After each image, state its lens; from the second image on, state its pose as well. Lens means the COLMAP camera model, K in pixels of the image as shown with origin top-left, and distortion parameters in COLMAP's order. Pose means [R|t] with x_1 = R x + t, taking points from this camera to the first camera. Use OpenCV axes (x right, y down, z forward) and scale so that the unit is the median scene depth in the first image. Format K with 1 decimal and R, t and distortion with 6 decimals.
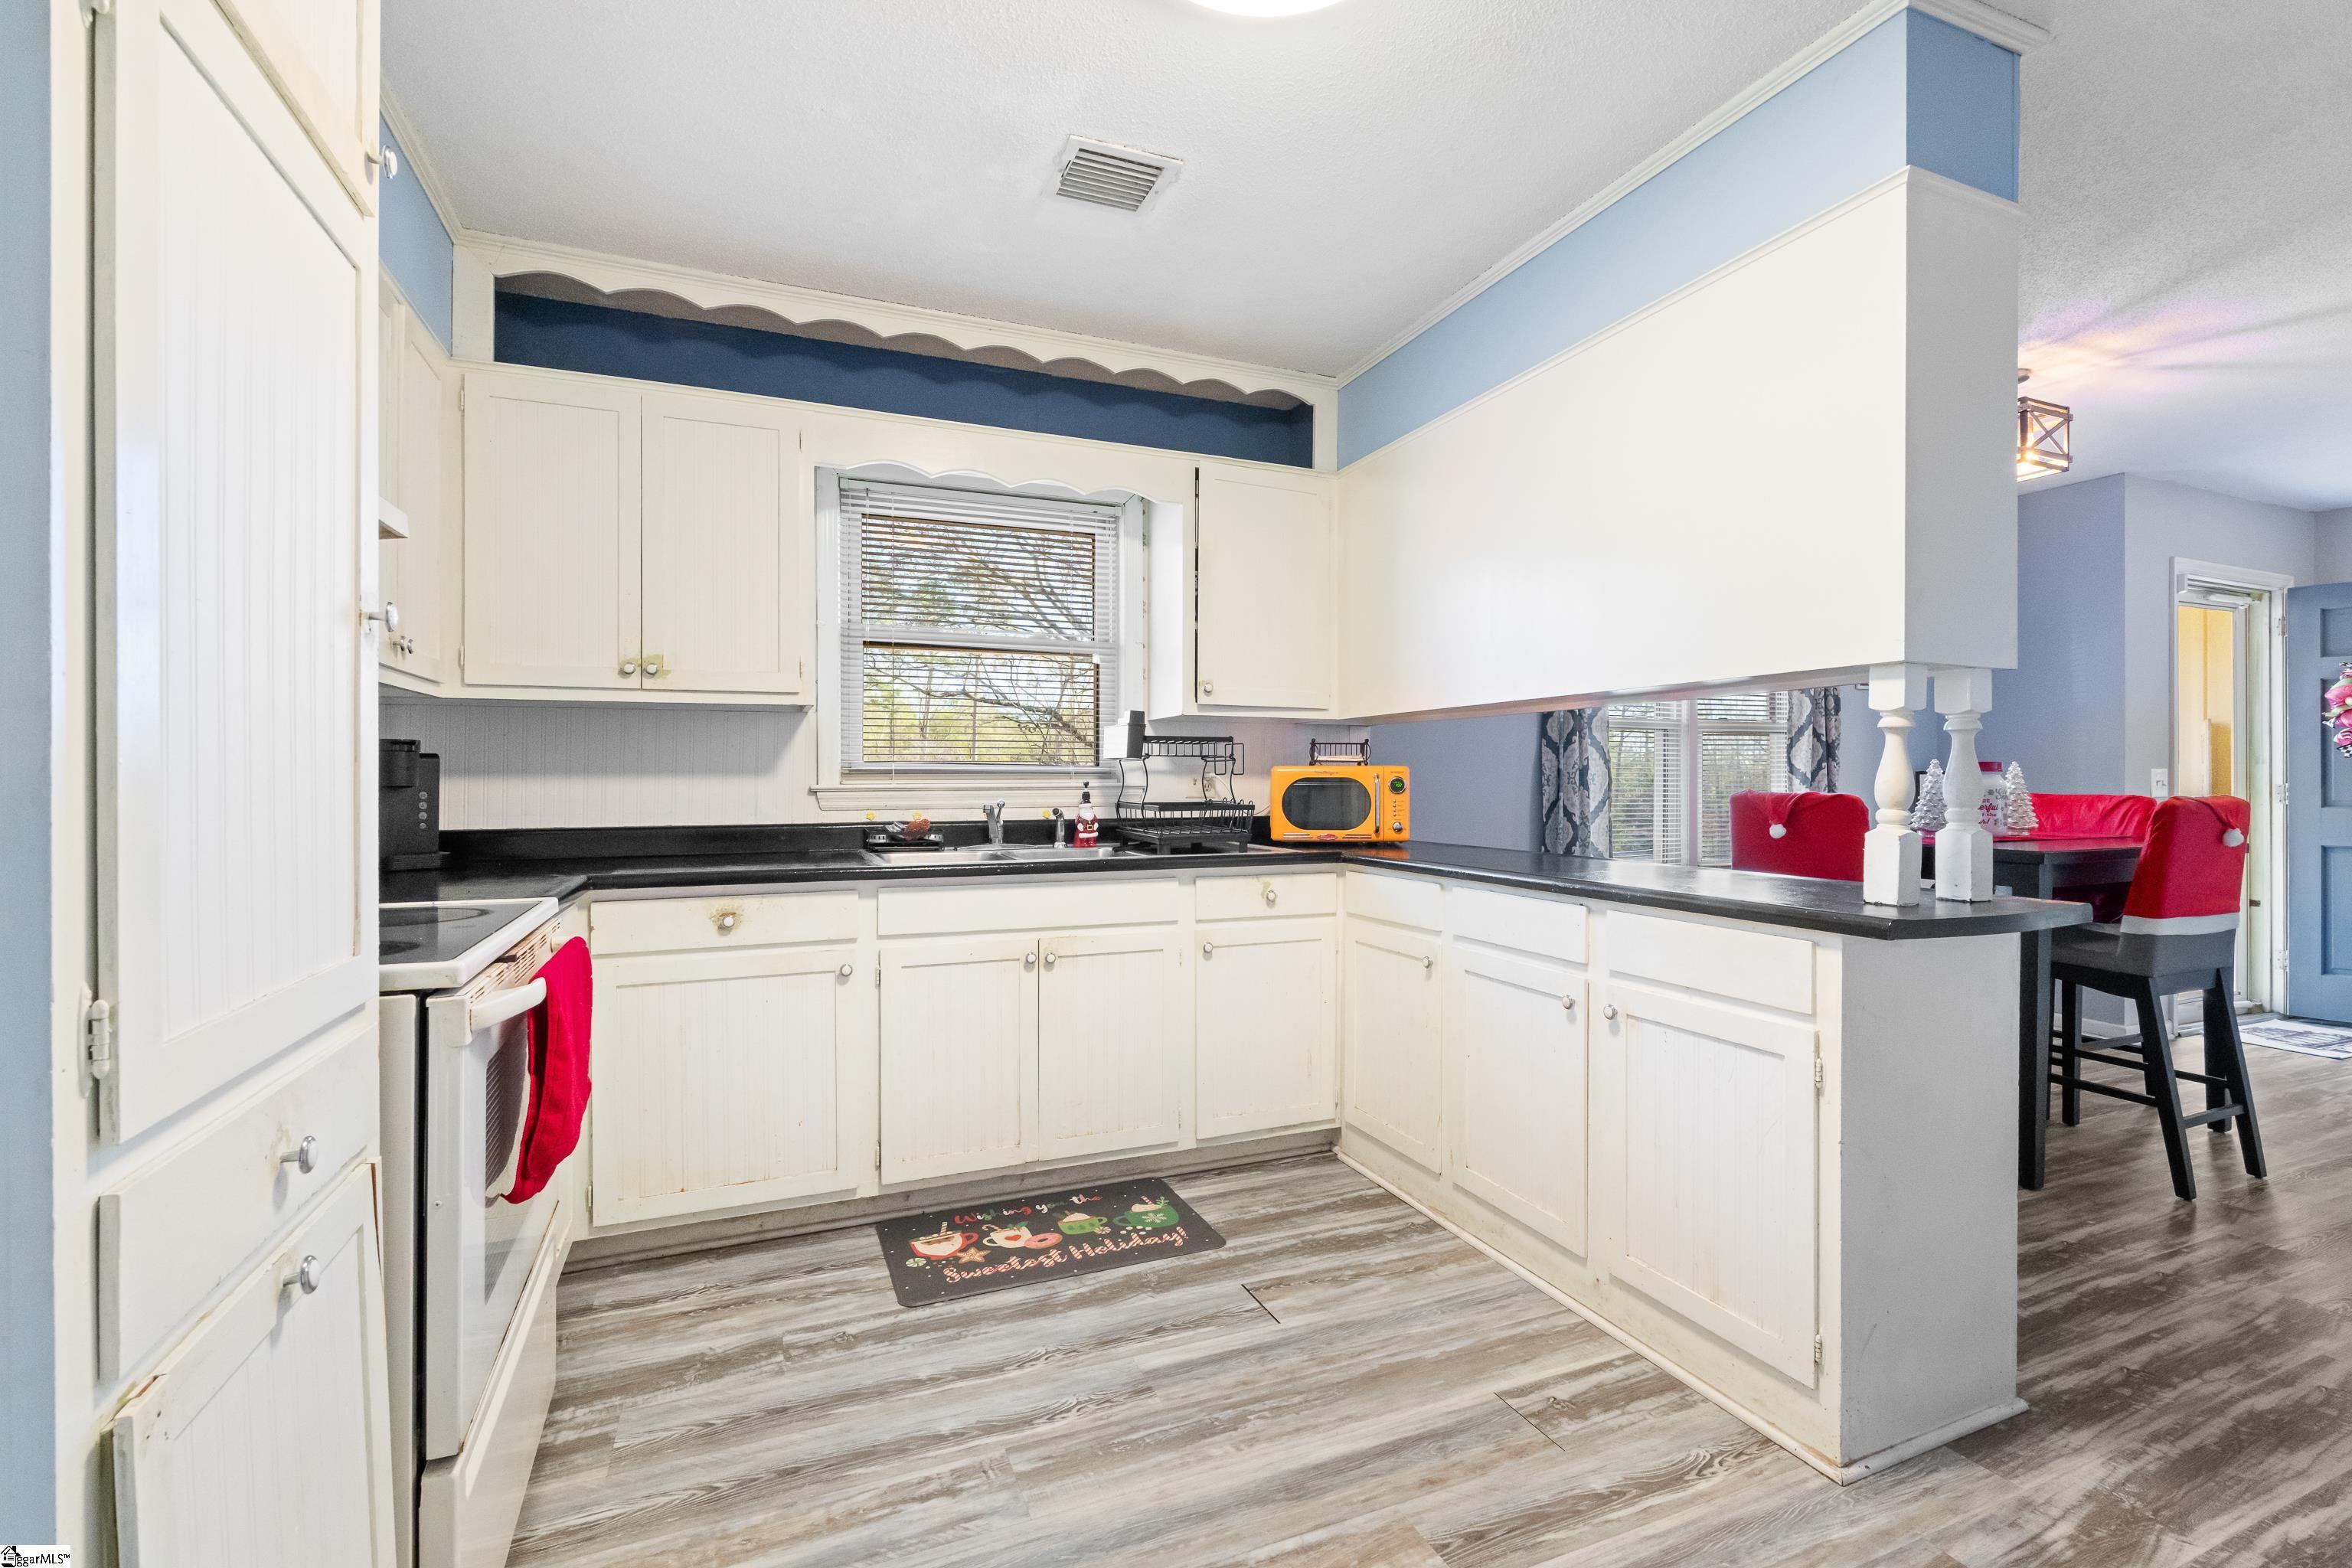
lens RADIAL K [[1032.6, 0, 1181.9], [0, 1032.6, 771.5], [0, 0, 1]] dist [-0.001922, -0.000981]
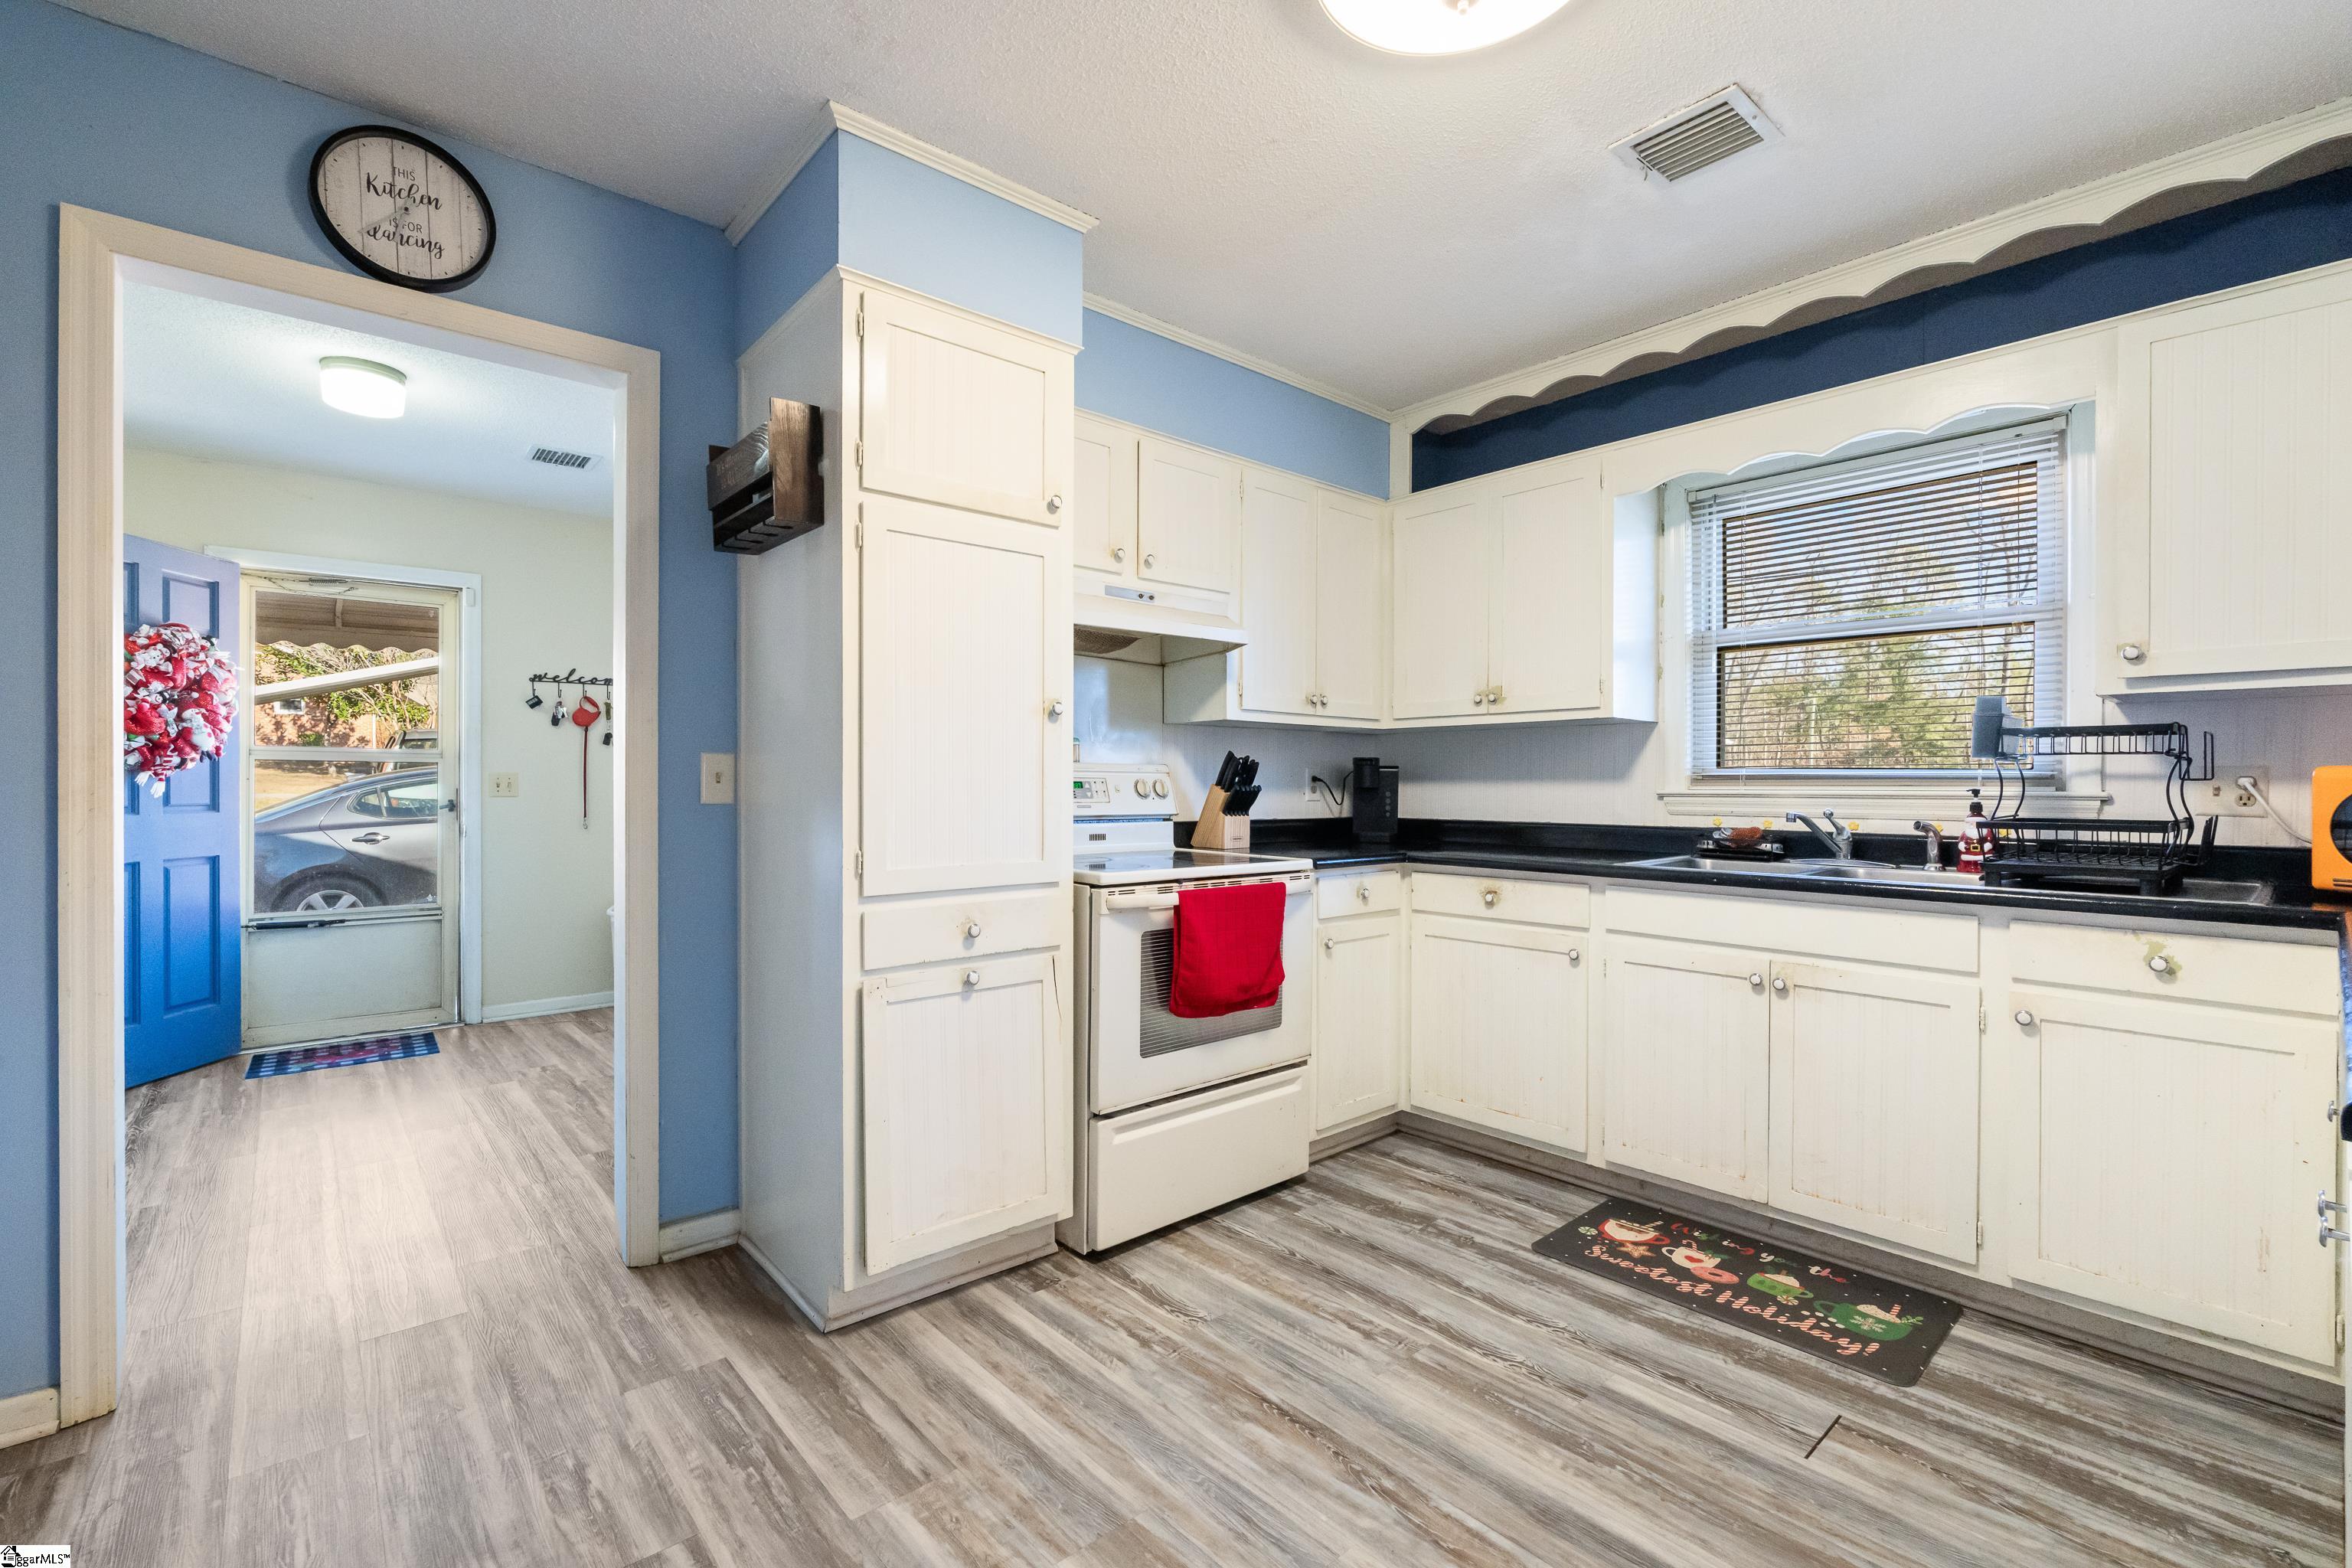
lens RADIAL K [[1032.6, 0, 1181.9], [0, 1032.6, 771.5], [0, 0, 1]] dist [-0.001922, -0.000981]
pose [[0.317943, -0.009666, -0.948061, 0.602705], [0.001359, 0.999952, -0.009739, 0.004277], [0.948109, 0.001808, 0.317940, 0.238709]]
